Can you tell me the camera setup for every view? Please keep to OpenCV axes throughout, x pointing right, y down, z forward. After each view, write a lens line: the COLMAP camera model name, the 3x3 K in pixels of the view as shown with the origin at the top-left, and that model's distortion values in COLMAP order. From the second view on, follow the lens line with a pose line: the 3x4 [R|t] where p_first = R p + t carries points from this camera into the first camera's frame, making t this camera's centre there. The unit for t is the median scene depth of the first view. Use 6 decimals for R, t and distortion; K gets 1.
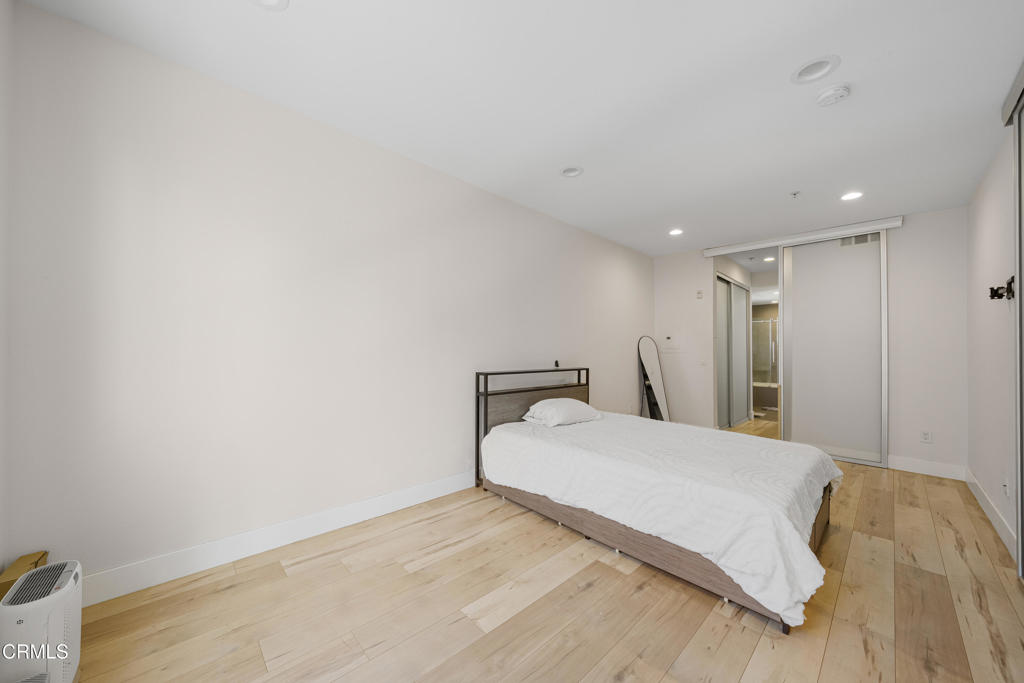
lens RADIAL K [[366.0, 0, 509.2], [0, 366.0, 346.6], [0, 0, 1]] dist [-0.016637, -0.000032]
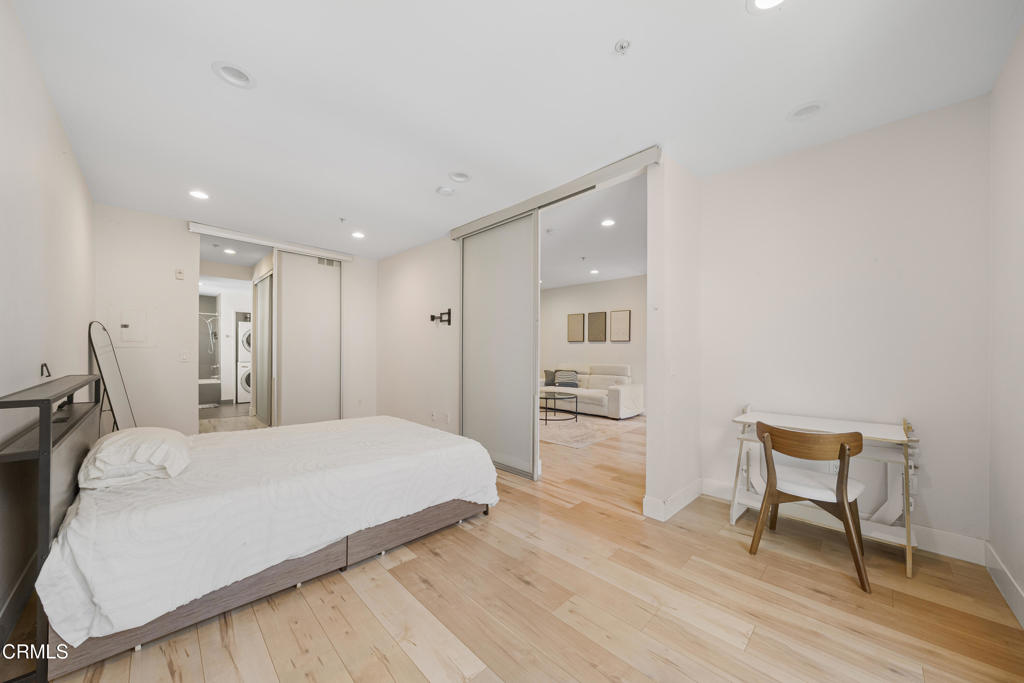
lens RADIAL K [[353.9, 0, 508.5], [0, 353.9, 350.6], [0, 0, 1]] dist [-0.001376, -0.000125]
pose [[-0.025010, -0.009905, 0.999638, -0.684628], [-0.022984, 0.999692, 0.009330, -0.001288], [-0.999423, -0.022742, -0.025230, 0.723166]]
